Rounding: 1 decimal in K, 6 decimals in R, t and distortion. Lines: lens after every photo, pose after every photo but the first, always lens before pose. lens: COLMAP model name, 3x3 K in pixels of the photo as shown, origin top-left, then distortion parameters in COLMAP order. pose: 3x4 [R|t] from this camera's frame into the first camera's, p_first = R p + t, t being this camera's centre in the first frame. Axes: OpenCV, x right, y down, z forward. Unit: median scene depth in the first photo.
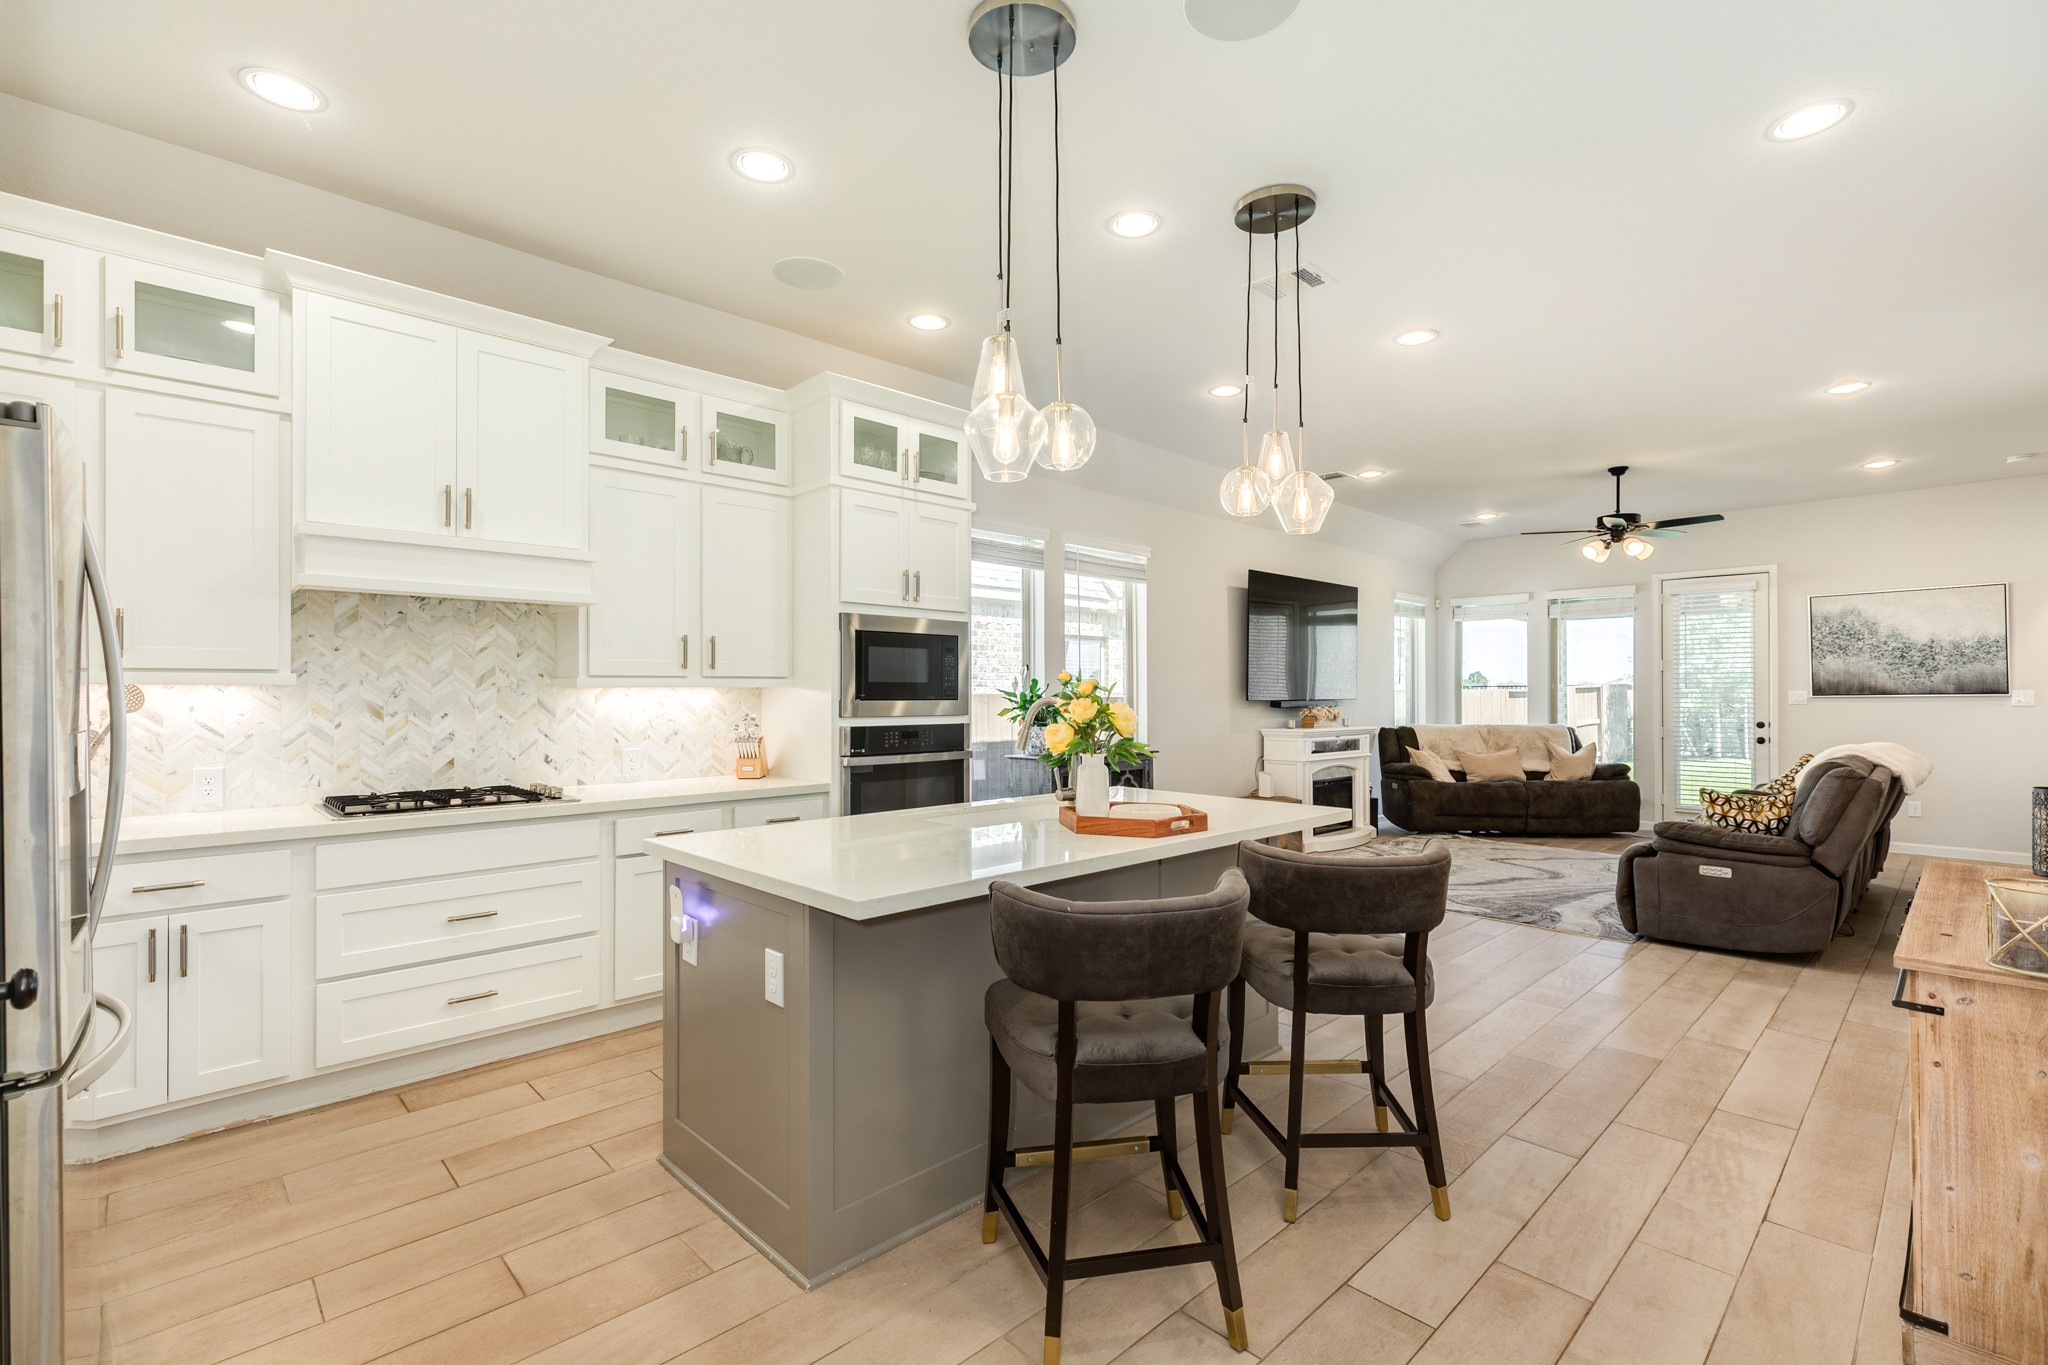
lens RADIAL K [[912.8, 0, 1022.5], [0, 912.8, 687.2], [0, 0, 1]] dist [0.005006, 0.000024]
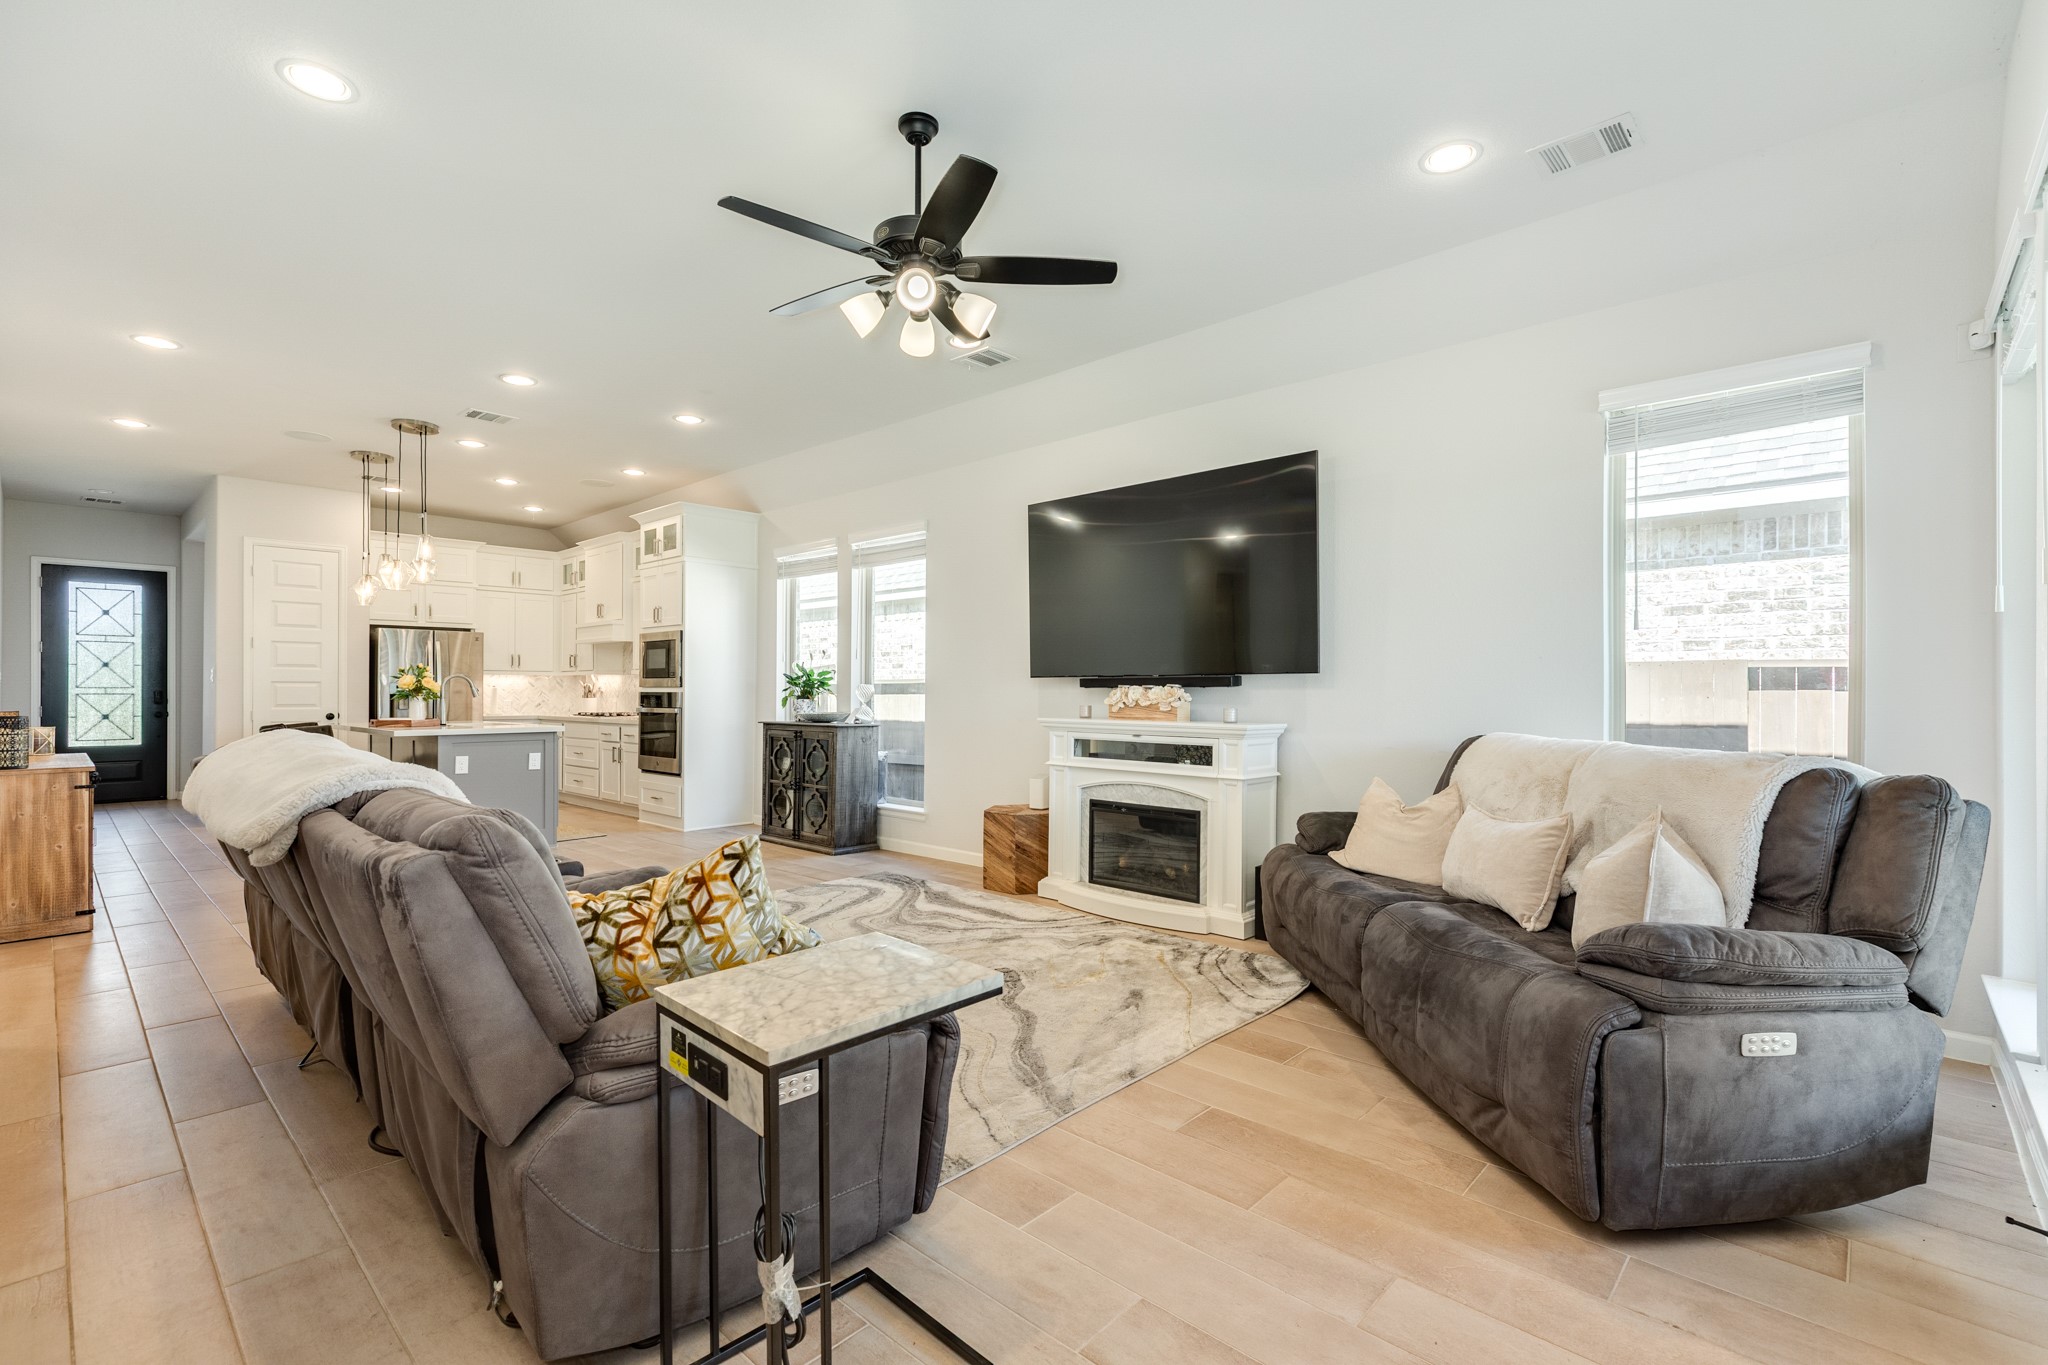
lens RADIAL K [[912.8, 0, 1022.5], [0, 912.8, 687.2], [0, 0, 1]] dist [0.005006, 0.000024]
pose [[0.055989, -0.005448, -0.998417, 1.013877], [0.005140, 0.999973, -0.005169, 0.026676], [0.998418, -0.004842, 0.056015, 0.958536]]
